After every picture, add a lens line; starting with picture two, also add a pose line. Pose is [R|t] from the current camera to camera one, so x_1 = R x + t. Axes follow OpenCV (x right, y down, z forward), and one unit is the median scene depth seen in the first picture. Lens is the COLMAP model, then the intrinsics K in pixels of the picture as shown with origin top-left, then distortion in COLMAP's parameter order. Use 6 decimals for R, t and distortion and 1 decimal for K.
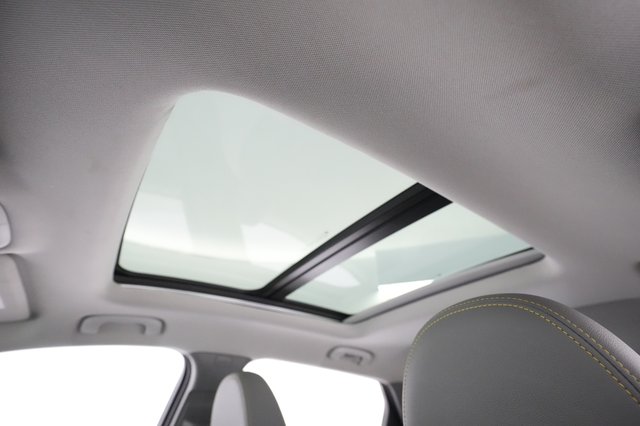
lens RADIAL K [[307.8, 0, 320.0], [0, 307.8, 213.0], [0, 0, 1]] dist [0.001738, 0.000437]
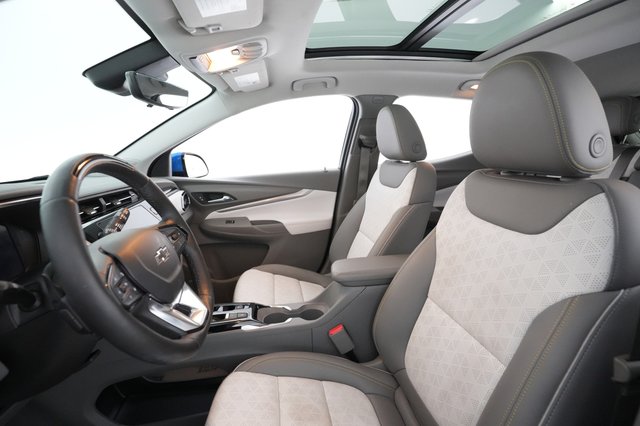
lens RADIAL K [[319.4, 0, 320.0], [0, 319.4, 213.0], [0, 0, 1]] dist [0.000324, -0.000210]
pose [[0.901920, 0.072247, -0.425817, 0.130635], [0.254259, 0.708149, 0.658694, -0.220899], [0.349131, -0.702357, 0.620324, -0.443544]]
